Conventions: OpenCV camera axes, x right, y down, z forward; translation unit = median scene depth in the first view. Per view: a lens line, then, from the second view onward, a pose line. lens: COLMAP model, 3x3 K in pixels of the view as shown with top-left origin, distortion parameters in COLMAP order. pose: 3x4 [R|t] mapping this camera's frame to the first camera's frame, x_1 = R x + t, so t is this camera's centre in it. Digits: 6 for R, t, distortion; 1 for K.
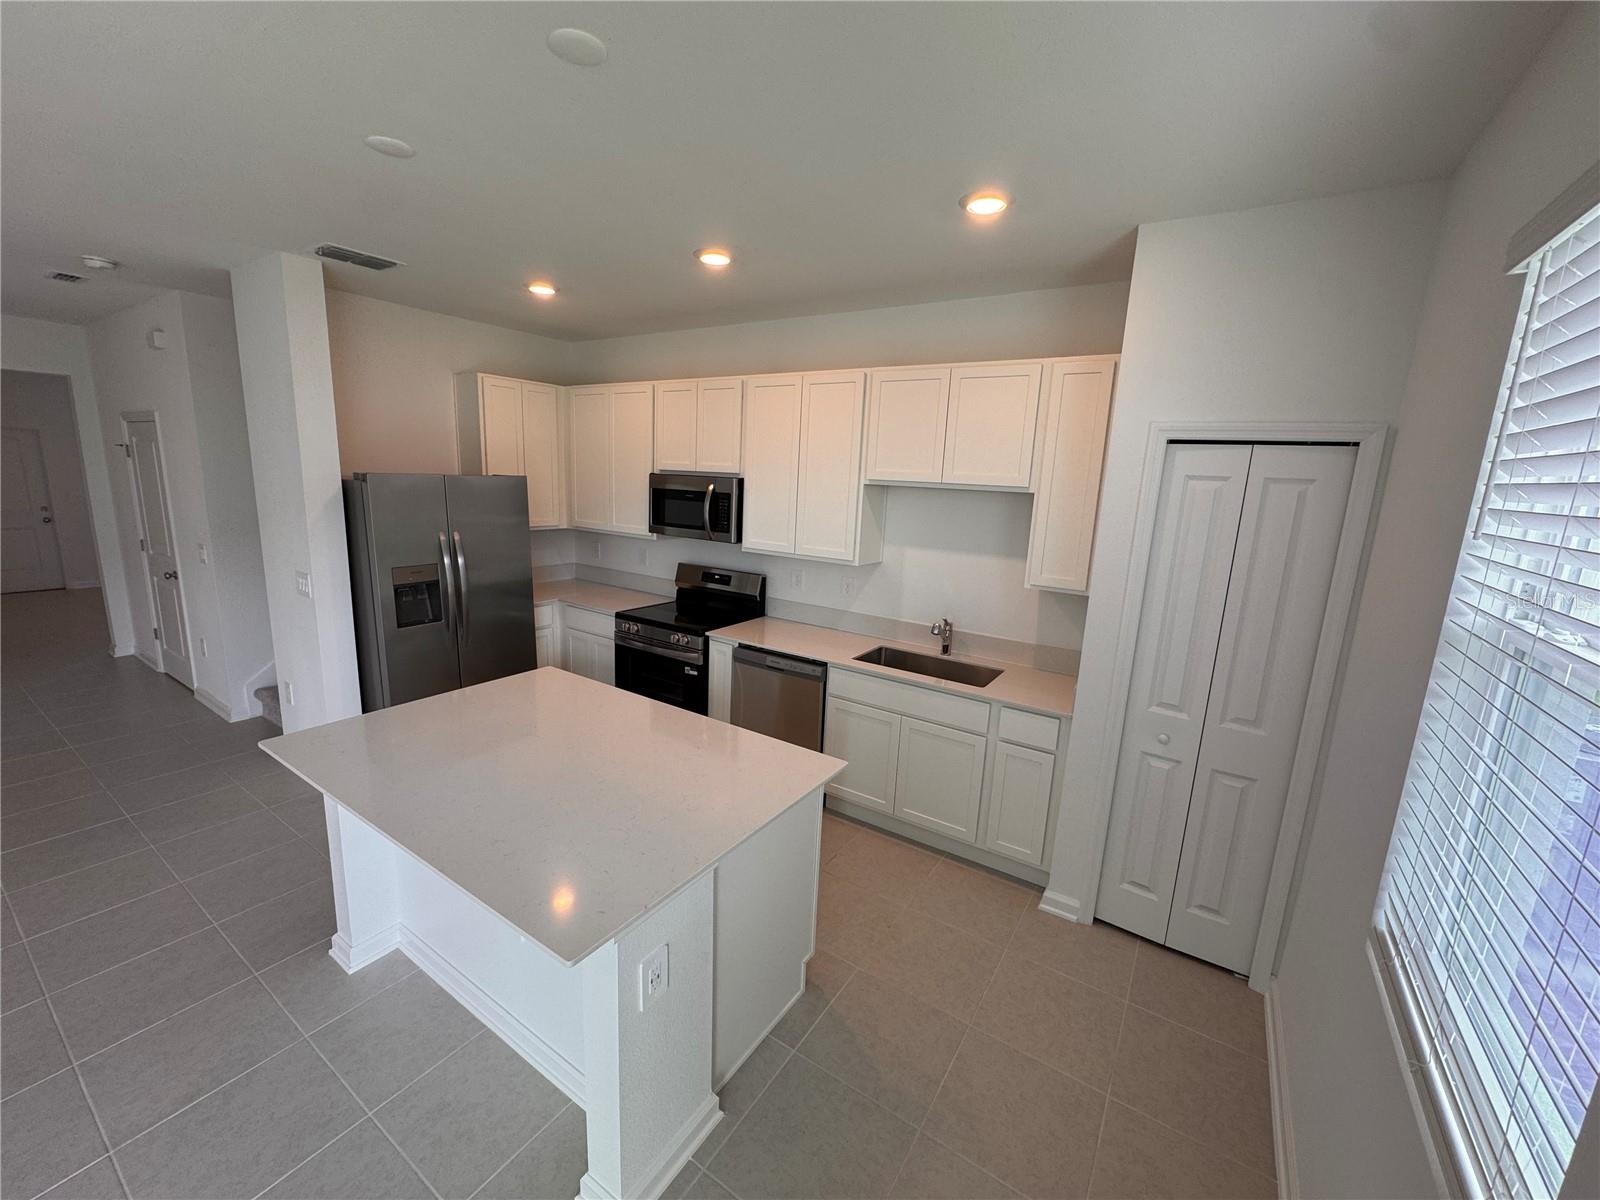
lens RADIAL K [[637.9, 0, 800.4], [0, 637.9, 596.6], [0, 0, 1]] dist [-0.002854, 0.000347]
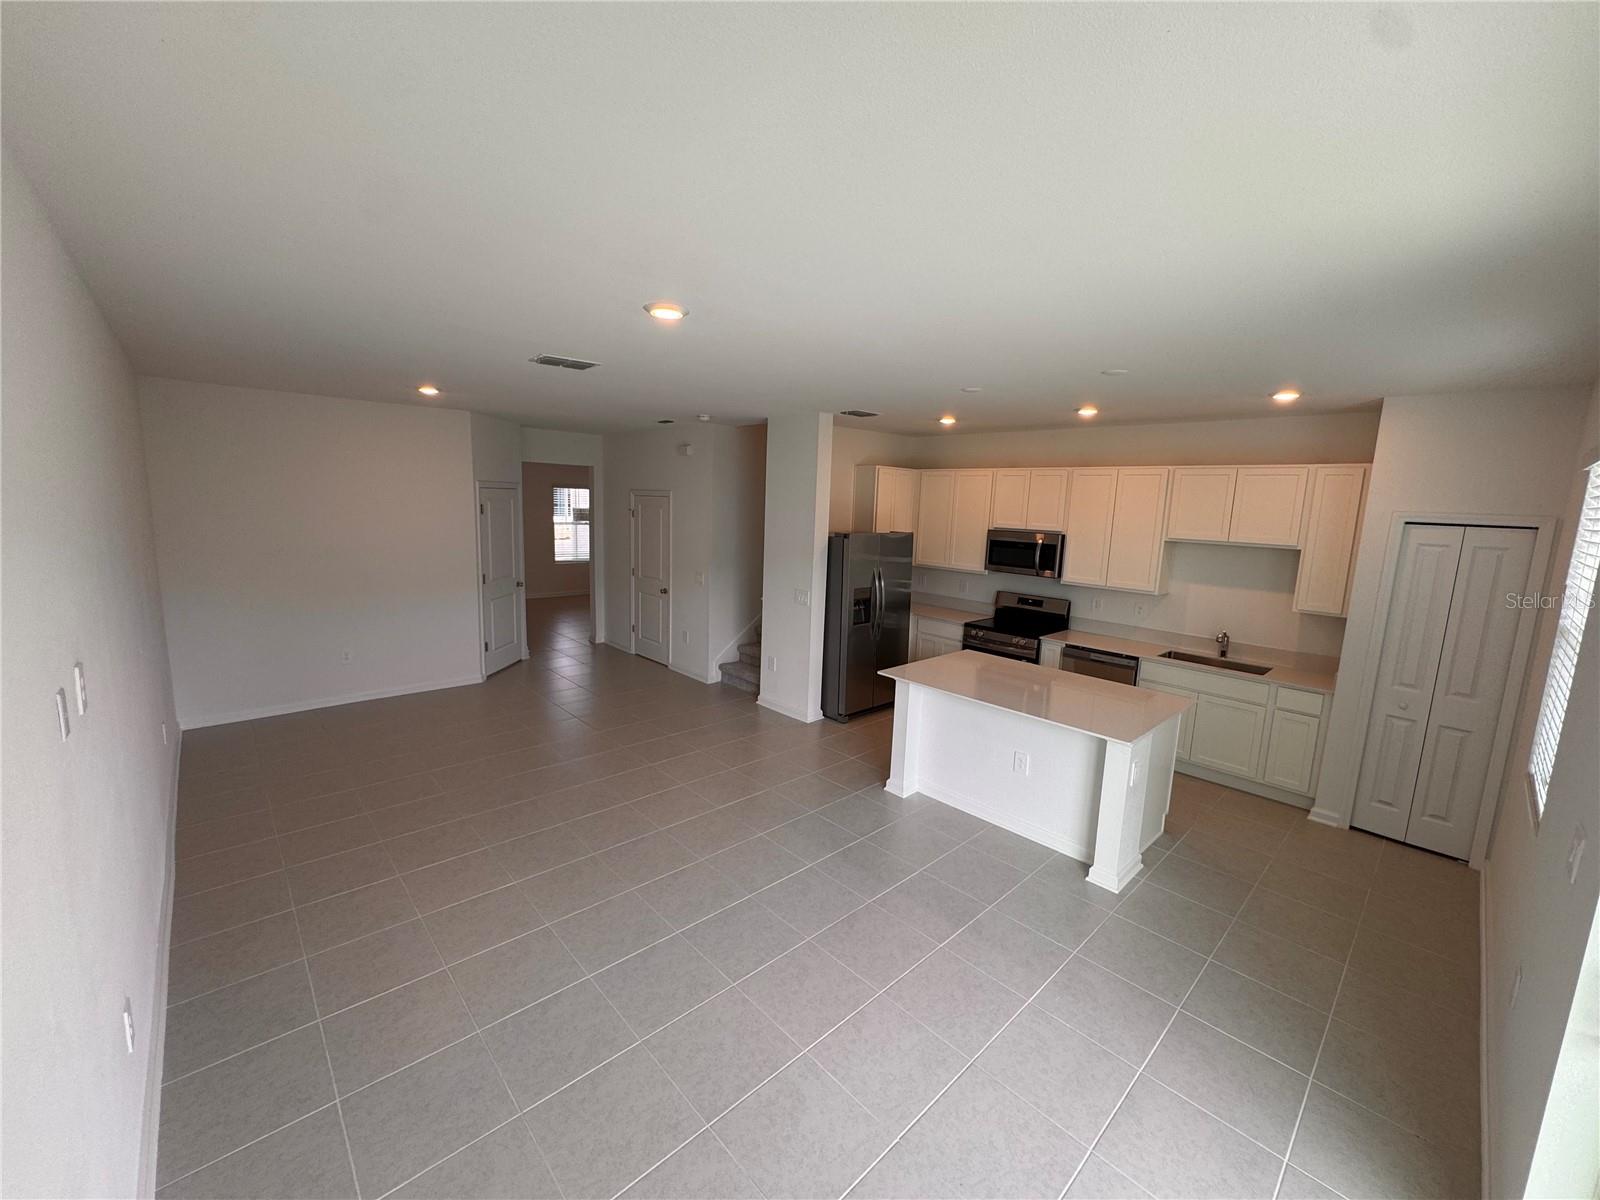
lens RADIAL K [[637.9, 0, 800.4], [0, 637.9, 596.6], [0, 0, 1]] dist [-0.002854, 0.000347]
pose [[0.973271, 0.025664, -0.228220, -0.369752], [-0.037288, 0.998210, -0.046767, 0.054678], [0.226611, 0.054027, 0.972486, -0.617941]]
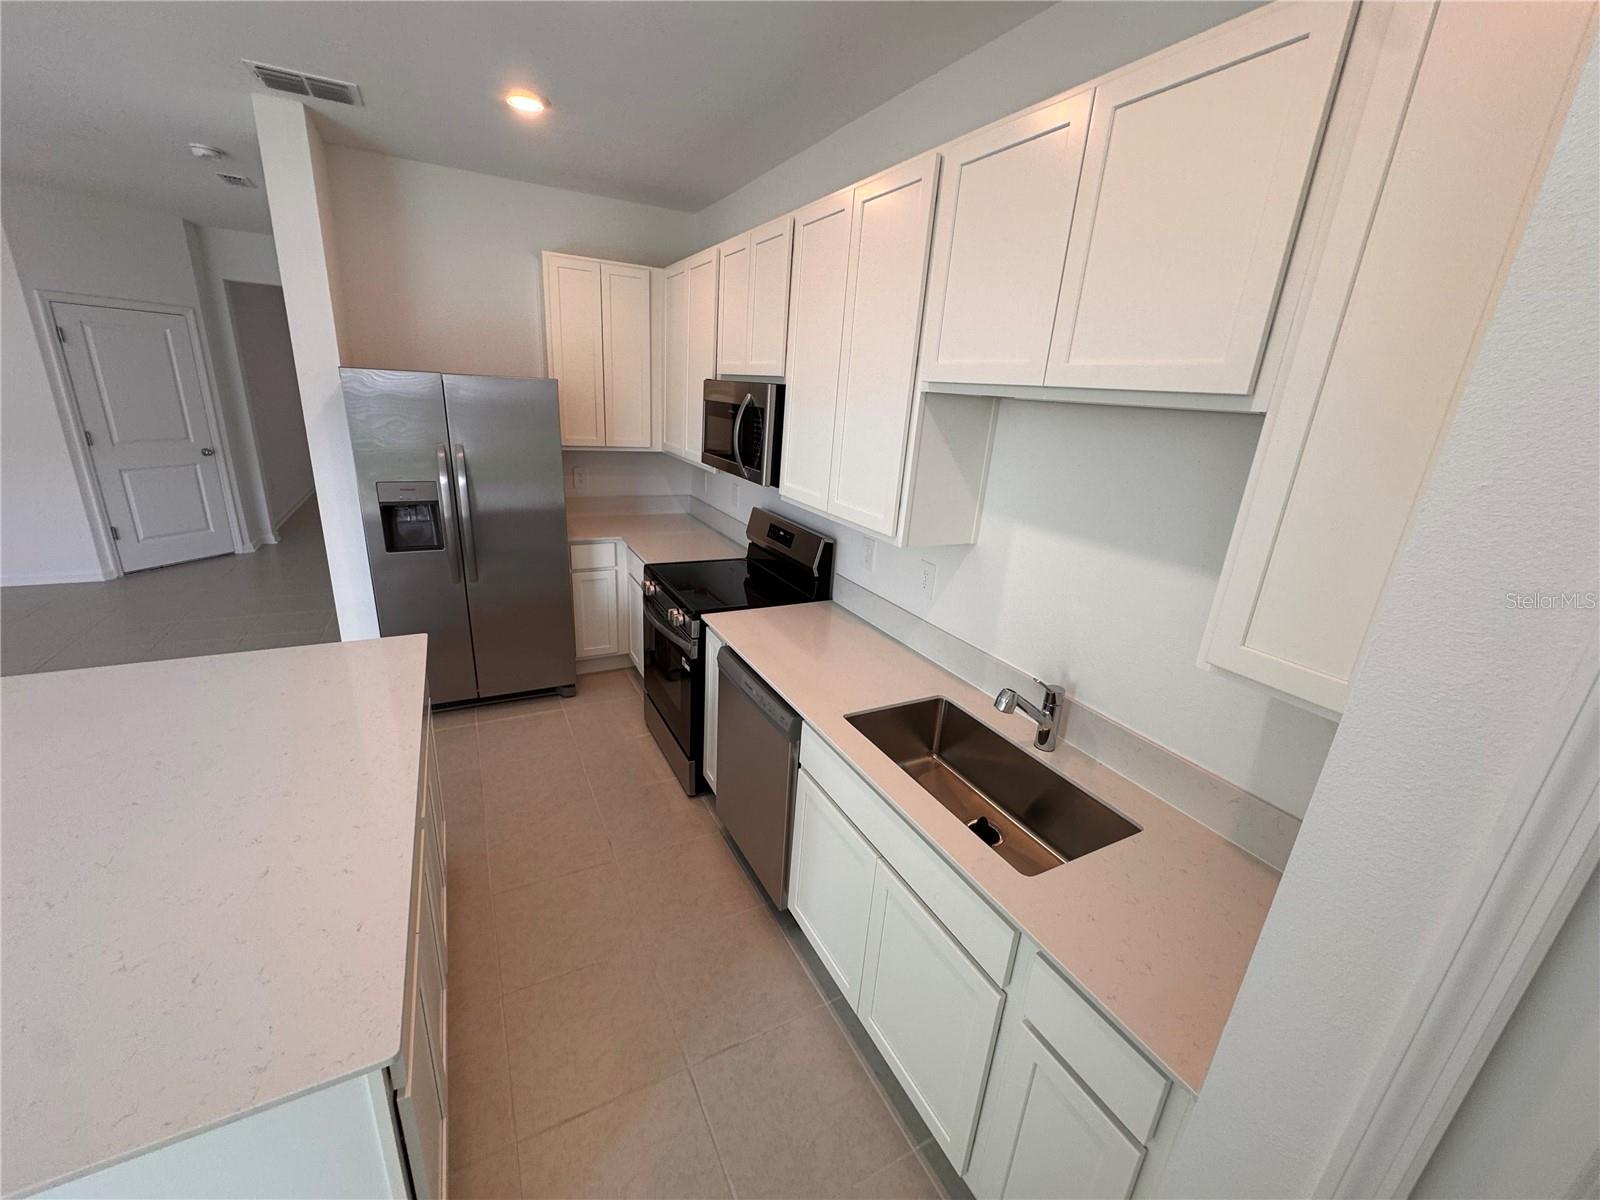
lens RADIAL K [[637.9, 0, 800.4], [0, 637.9, 596.6], [0, 0, 1]] dist [-0.002854, 0.000347]
pose [[0.876920, 0.162120, -0.452469, 0.258588], [-0.117319, 0.985120, 0.125597, -0.063457], [0.466098, -0.057056, 0.882891, 0.464435]]
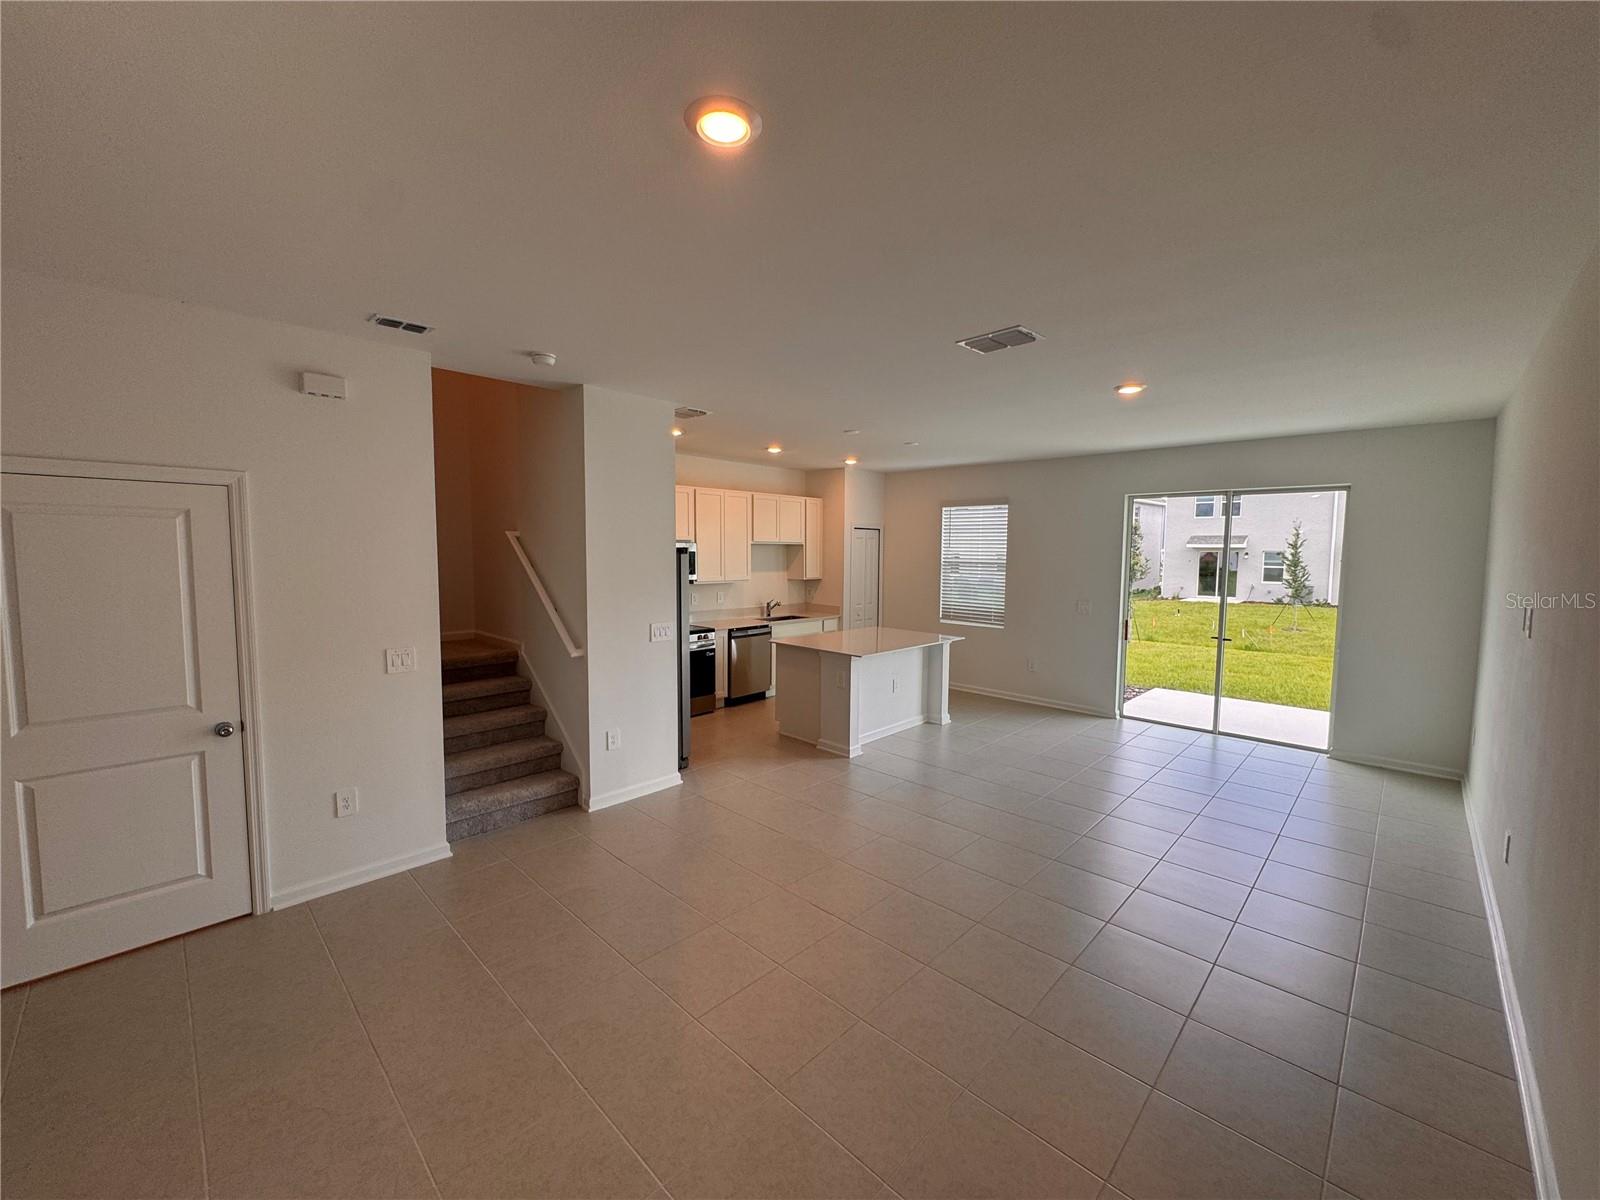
lens RADIAL K [[637.9, 0, 800.4], [0, 637.9, 596.6], [0, 0, 1]] dist [-0.002854, 0.000347]
pose [[0.182411, -0.116553, 0.976290, -1.886612], [0.184588, 0.979353, 0.082431, -0.137867], [-0.965740, 0.165175, 0.200159, 0.405216]]
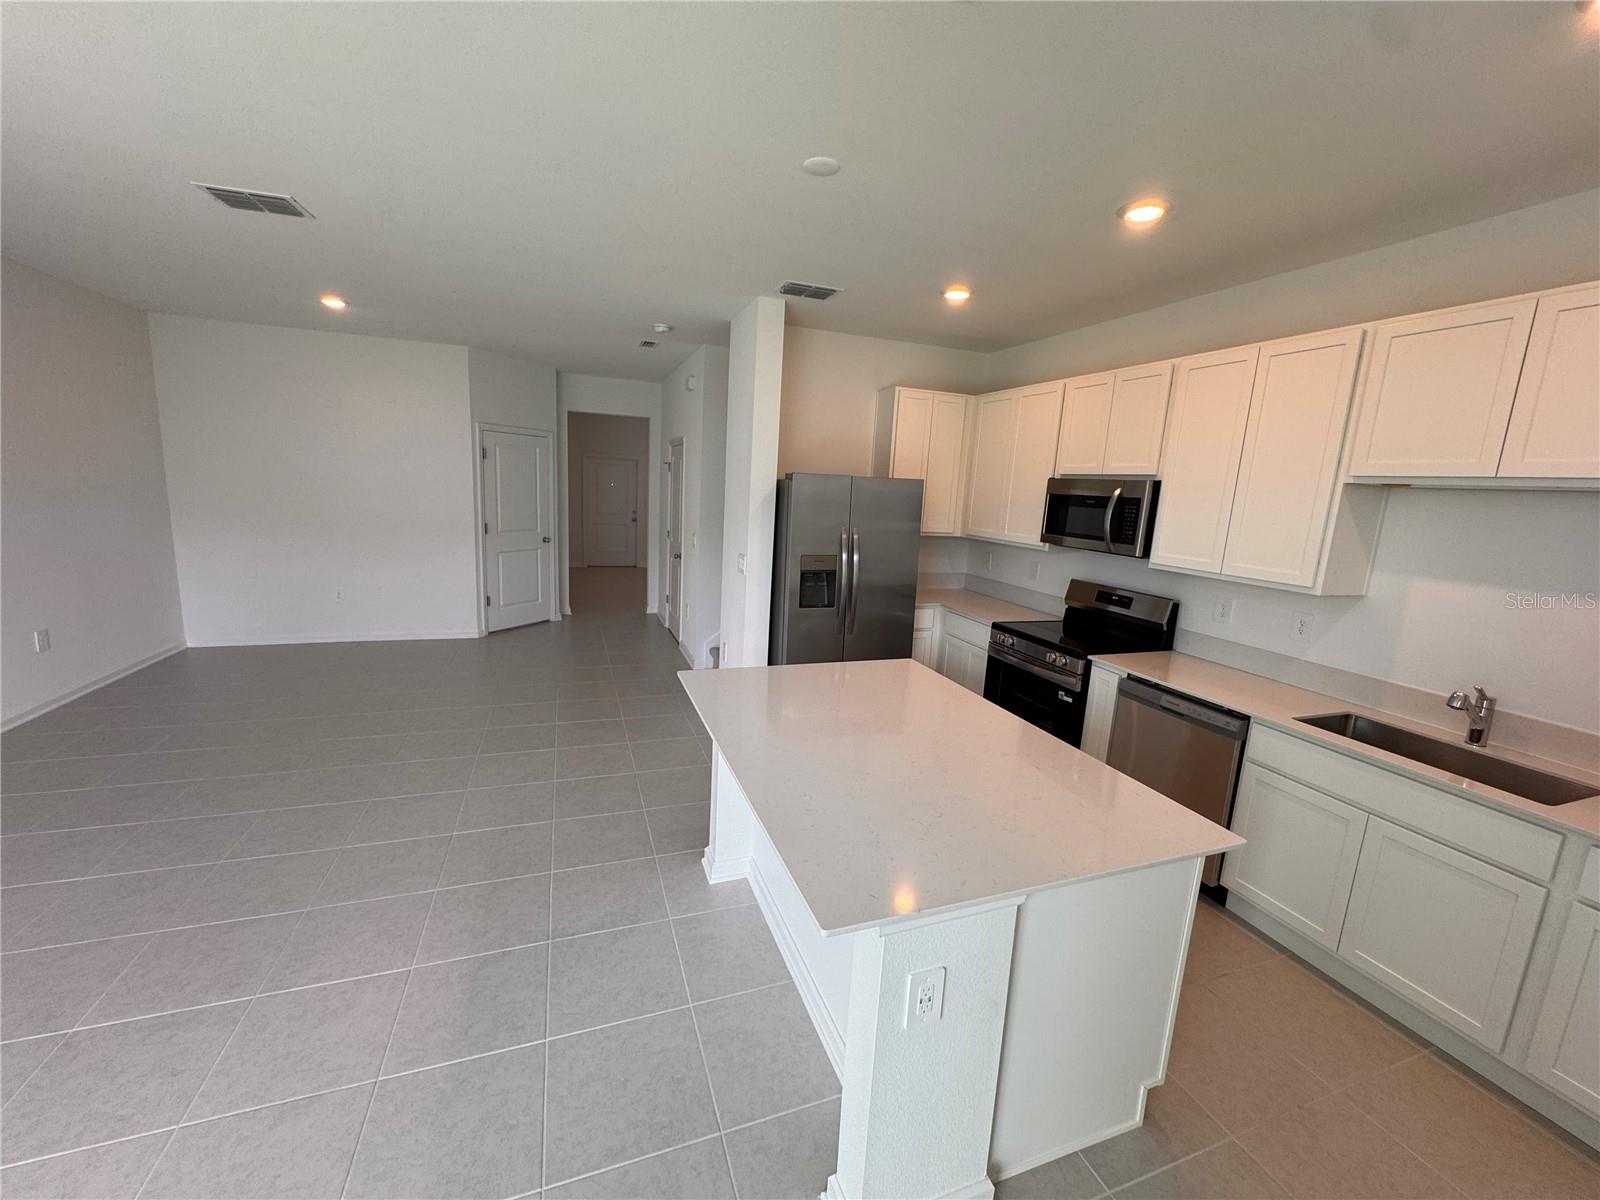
lens RADIAL K [[637.9, 0, 800.4], [0, 637.9, 596.6], [0, 0, 1]] dist [-0.002854, 0.000347]
pose [[0.805408, 0.102726, -0.583751, 0.035745], [-0.130977, 0.991366, -0.006255, 0.034458], [0.578068, 0.081496, 0.811909, 0.063450]]
